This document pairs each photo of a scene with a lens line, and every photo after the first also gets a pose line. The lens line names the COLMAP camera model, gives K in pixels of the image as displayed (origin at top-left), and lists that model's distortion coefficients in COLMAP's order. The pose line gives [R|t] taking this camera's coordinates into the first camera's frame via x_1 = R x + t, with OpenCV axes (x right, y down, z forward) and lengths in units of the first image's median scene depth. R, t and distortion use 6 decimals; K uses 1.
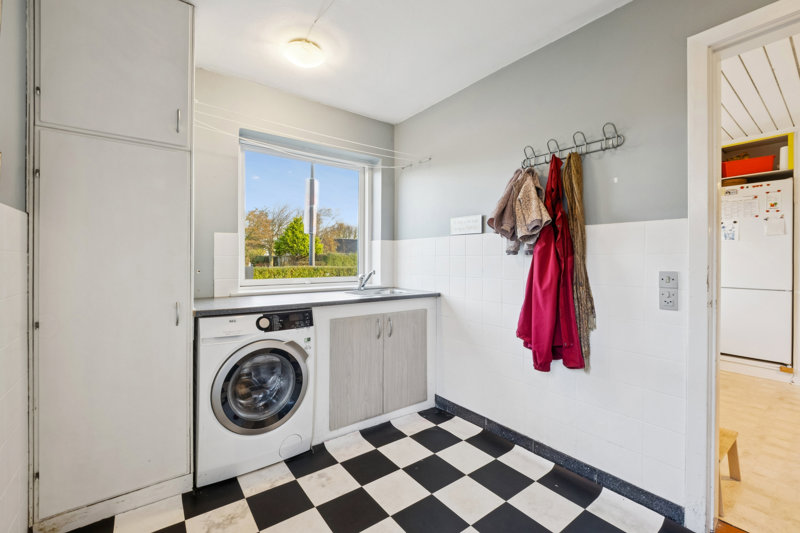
lens RADIAL K [[337.3, 0, 404.4], [0, 337.3, 259.8], [0, 0, 1]] dist [-0.004280, -0.000917]
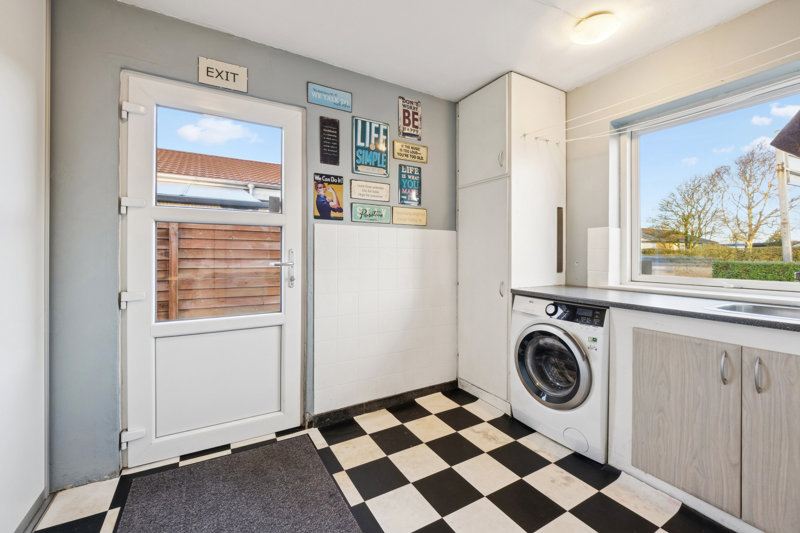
lens RADIAL K [[337.3, 0, 398.2], [0, 337.3, 254.1], [0, 0, 1]] dist [-0.004280, -0.000917]
pose [[-0.115273, 0.003050, -0.993329, 0.715653], [-0.001461, 0.999994, 0.003240, 0.001844], [0.993333, 0.001825, -0.115268, 0.599427]]
